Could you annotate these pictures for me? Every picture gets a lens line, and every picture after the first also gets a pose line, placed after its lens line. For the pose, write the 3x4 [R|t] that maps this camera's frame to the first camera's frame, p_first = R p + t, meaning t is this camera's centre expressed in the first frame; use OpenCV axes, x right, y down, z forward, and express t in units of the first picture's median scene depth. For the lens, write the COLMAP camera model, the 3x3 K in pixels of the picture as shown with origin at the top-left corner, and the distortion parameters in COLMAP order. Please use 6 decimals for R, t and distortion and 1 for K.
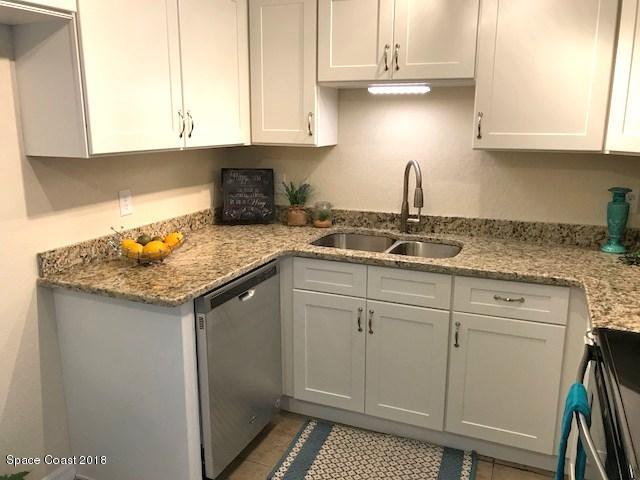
lens RADIAL K [[529.2, 0, 320.0], [0, 529.2, 240.0], [0, 0, 1]] dist [0.023677, -0.013903]
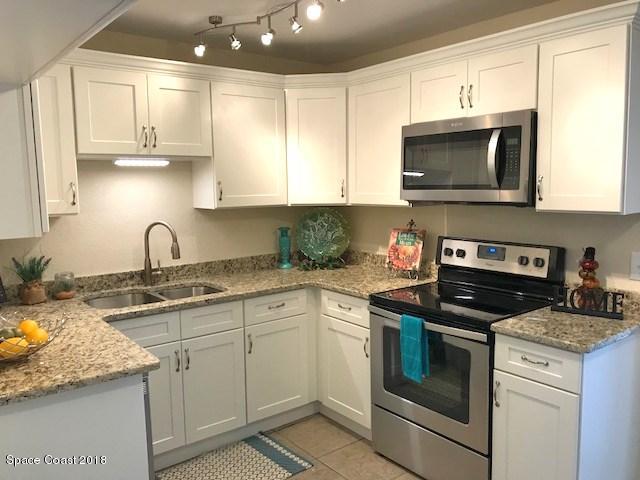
lens RADIAL K [[529.2, 0, 320.0], [0, 529.2, 240.0], [0, 0, 1]] dist [0.023677, -0.013903]
pose [[0.490203, -0.107631, 0.864937, -0.722512], [0.211018, 0.977480, 0.002041, -0.039499], [-0.845679, 0.181517, 0.501876, 0.121748]]
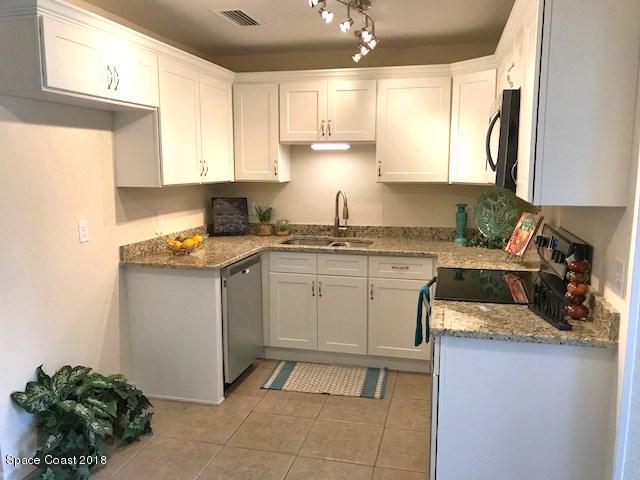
lens RADIAL K [[527.6, 0, 320.0], [0, 527.6, 240.0], [0, 0, 1]] dist [0.120307, -0.003056]
pose [[0.988307, -0.025308, 0.150362, -0.139226], [0.036984, 0.996469, -0.075373, 0.125005], [-0.147924, 0.080052, 0.985754, -0.585623]]
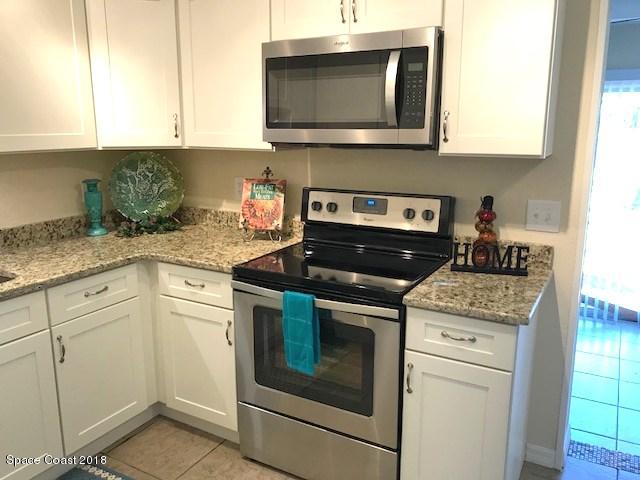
lens RADIAL K [[529.2, 0, 320.0], [0, 529.2, 240.0], [0, 0, 1]] dist [0.023677, -0.013903]
pose [[0.121609, -0.216197, 0.968747, -0.511180], [0.221948, 0.957201, 0.185759, -0.073126], [-0.967445, 0.192421, 0.164389, 0.337766]]
